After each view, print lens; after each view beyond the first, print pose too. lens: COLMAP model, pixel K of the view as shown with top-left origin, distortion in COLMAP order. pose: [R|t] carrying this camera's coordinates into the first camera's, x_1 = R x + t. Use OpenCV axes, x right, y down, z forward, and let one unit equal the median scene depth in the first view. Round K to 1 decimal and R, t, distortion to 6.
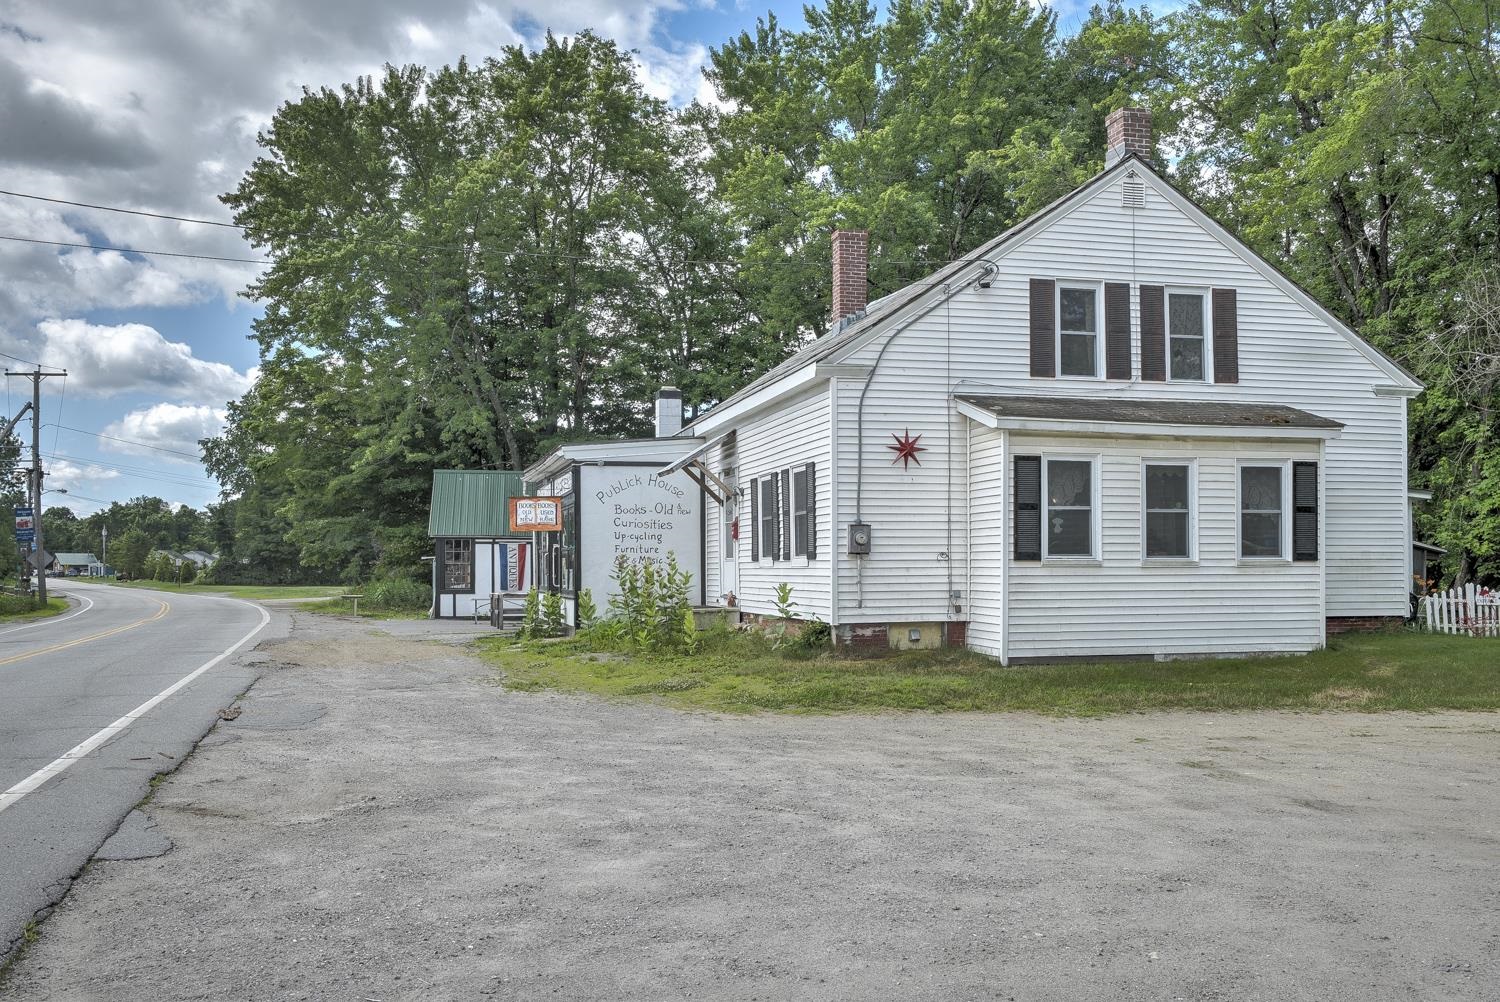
lens RADIAL K [[1325.6, 0, 688.0], [0, 1325.6, 507.6], [0, 0, 1]] dist [-0.008790, -0.006710]
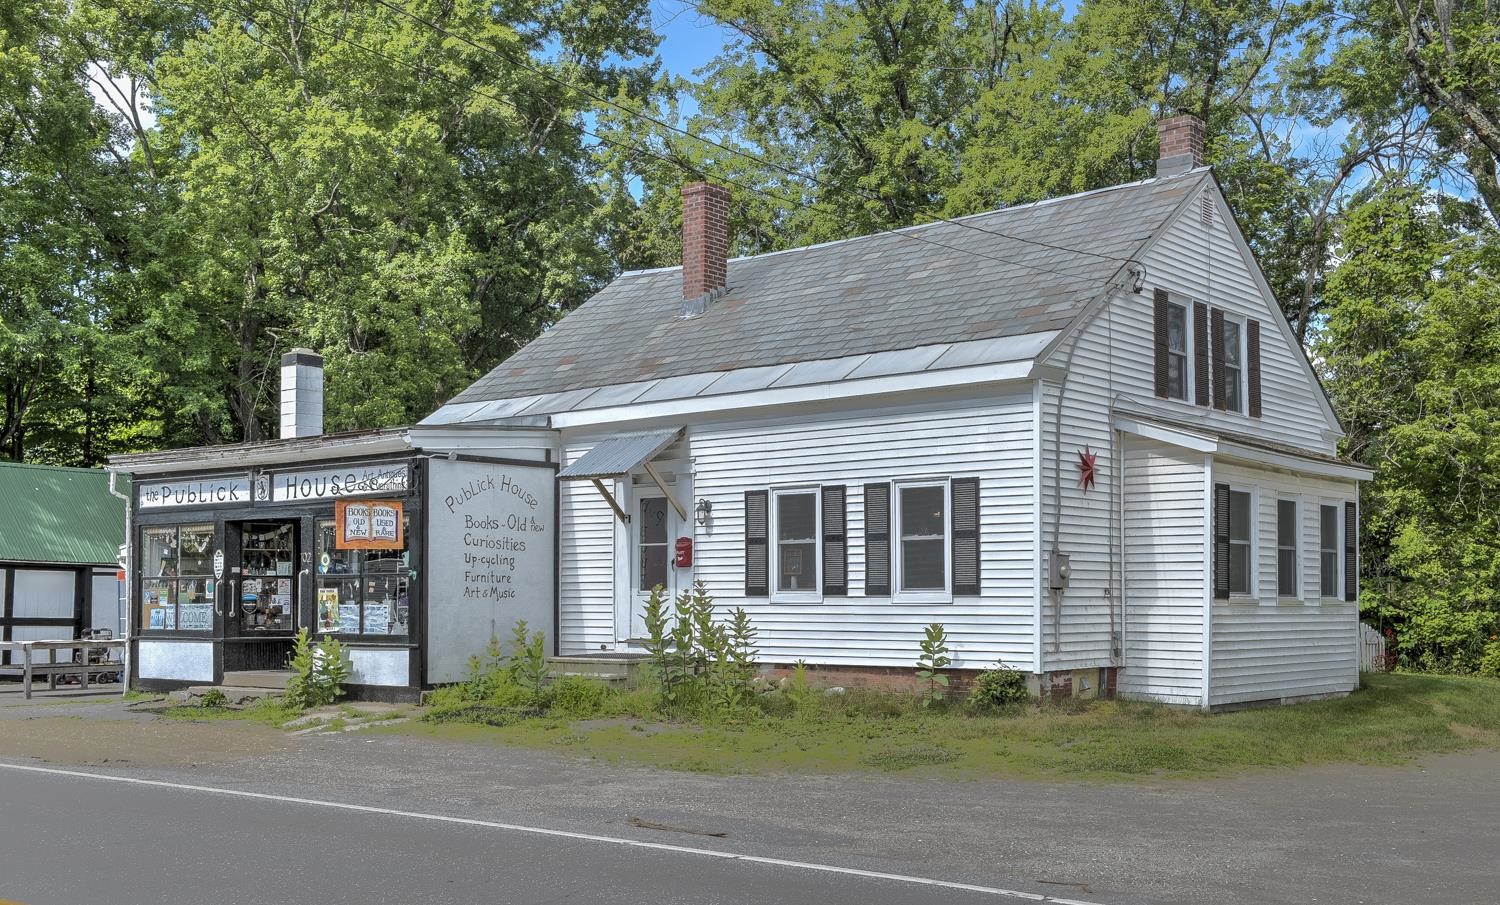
lens RADIAL K [[1617.6, 0, 724.3], [0, 1617.6, 517.0], [0, 0, 1]] dist [0.056358, 0.004239]
pose [[0.794597, 0.037623, 0.605970, -0.597272], [-0.032731, 0.999281, -0.019123, 0.013785], [-0.606254, -0.004640, 0.795257, 0.269182]]
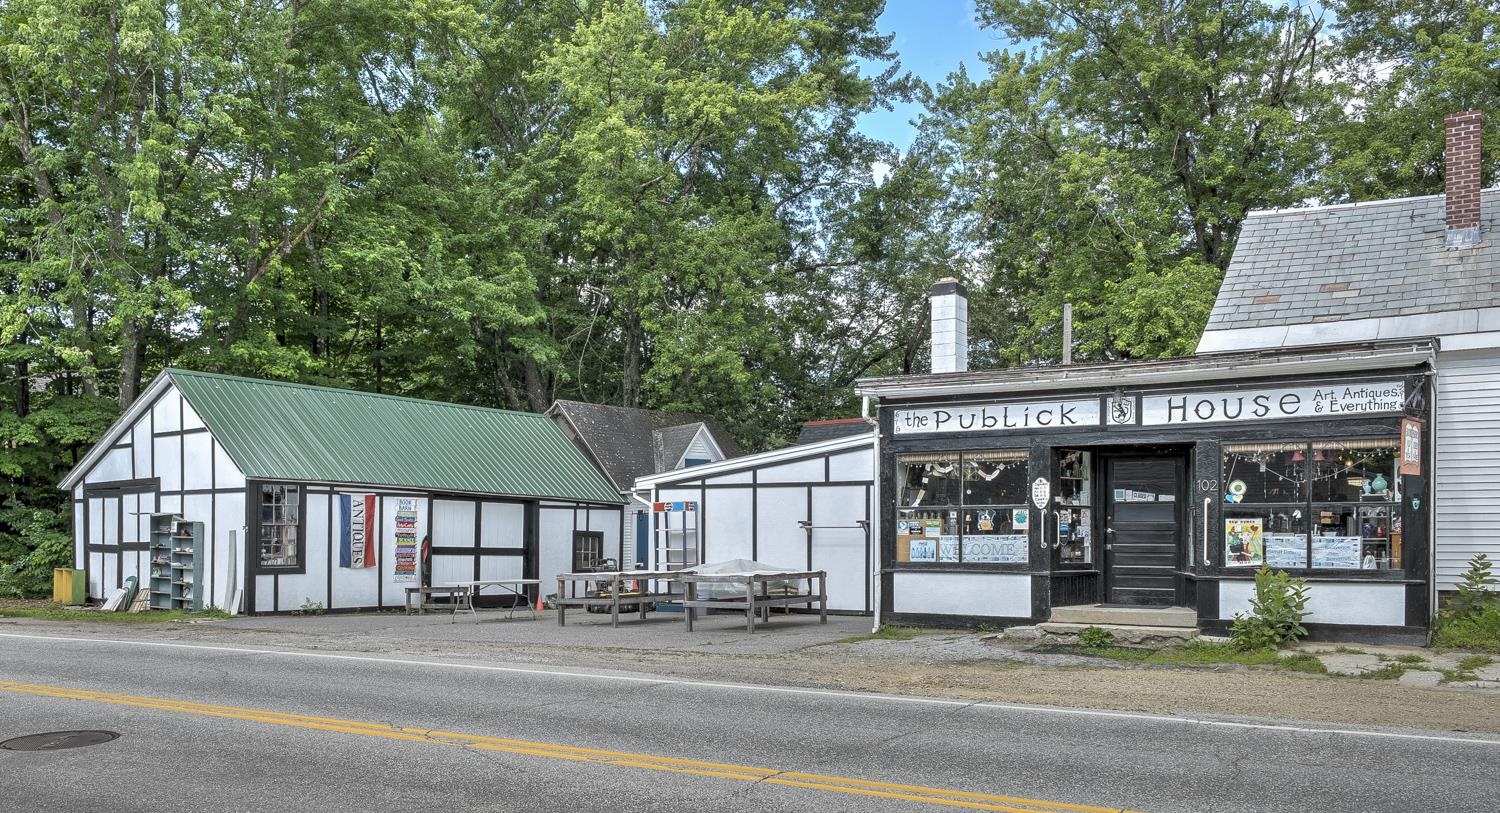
lens RADIAL K [[1188.8, 0, 696.5], [0, 1188.8, 535.6], [0, 0, 1]] dist [-0.006477, -0.001147]
pose [[0.713652, 0.005075, 0.700482, -0.916040], [-0.036746, 0.998868, 0.030201, 0.051946], [-0.699536, -0.047293, 0.713030, 1.043305]]
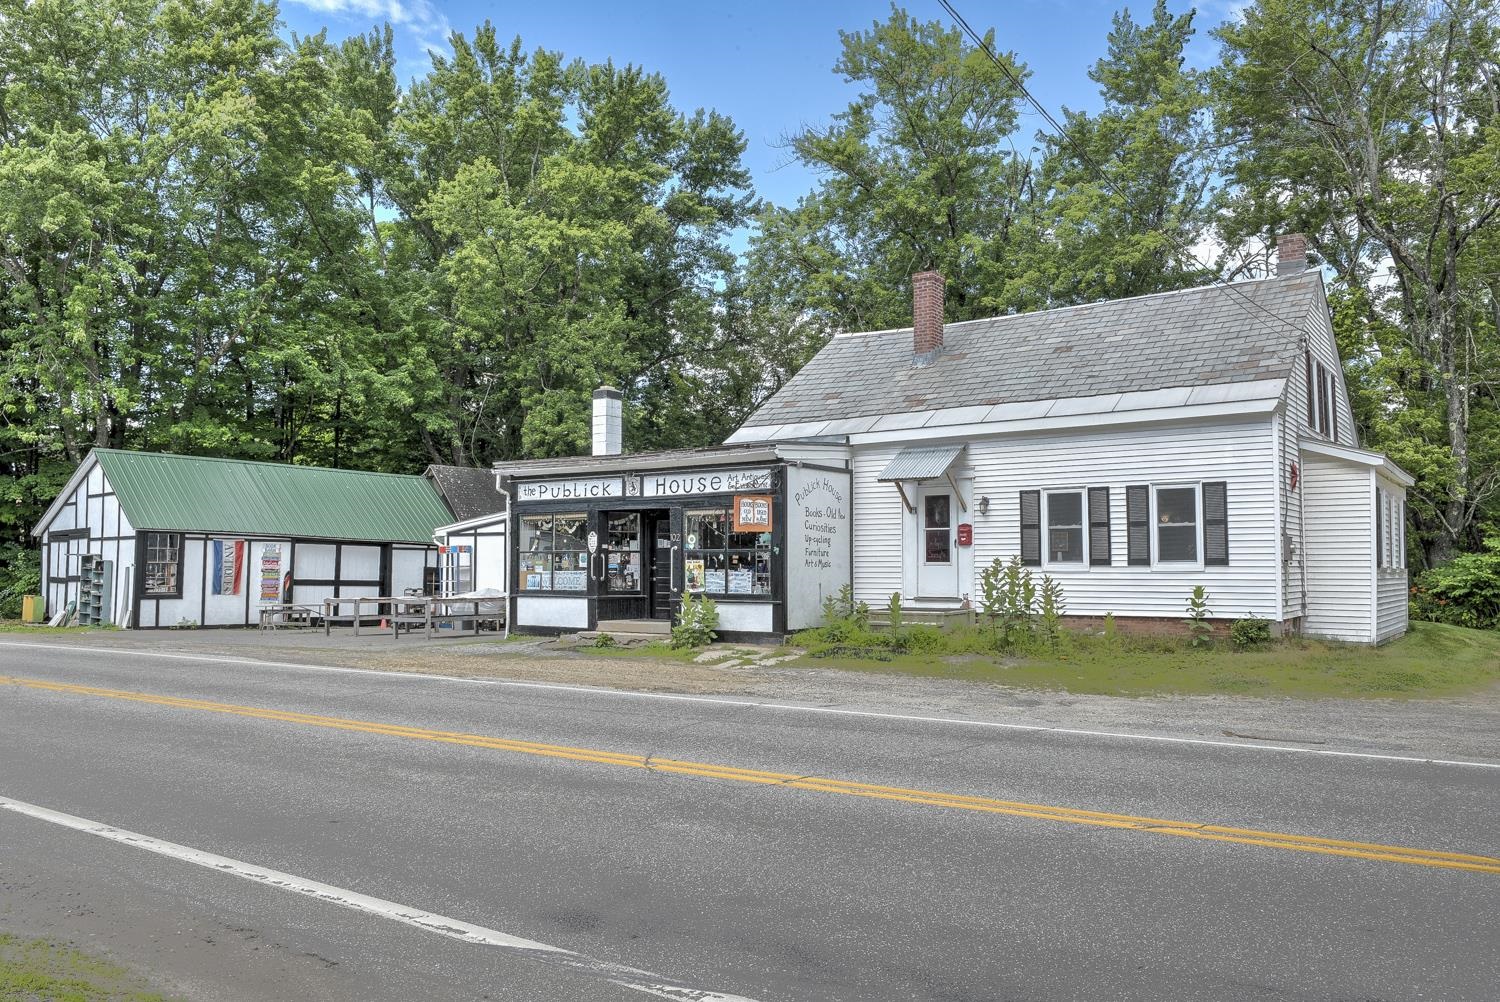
lens RADIAL K [[1107.6, 0, 750.0], [0, 1107.6, 501.0], [0, 0, 1]] dist [-0.011275, -0.003551]
pose [[0.740137, 0.047507, 0.670776, -0.802333], [-0.035842, 0.998870, -0.031197, 0.025828], [-0.671500, -0.000952, 0.741004, 0.520296]]
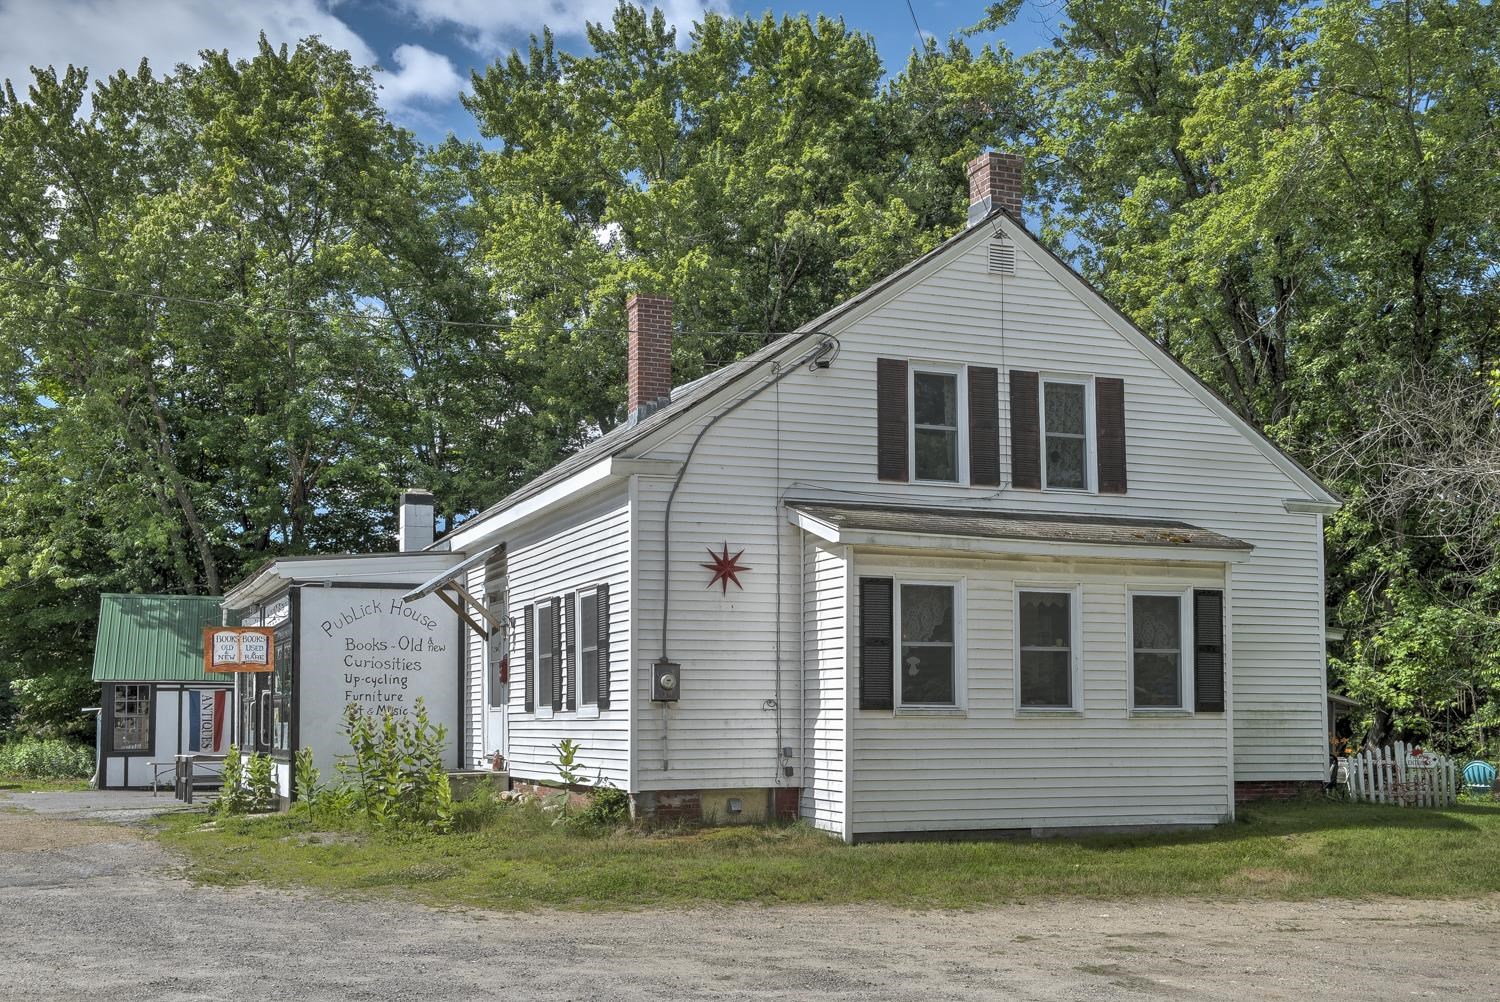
lens RADIAL K [[1635.4, 0, 665.7], [0, 1635.4, 599.9], [0, 0, 1]] dist [0.064580, 0.001752]
pose [[0.990214, 0.011207, 0.139110, -0.004839], [-0.007021, 0.999509, -0.030550, 0.004125], [-0.139384, 0.029274, 0.989806, 0.038845]]
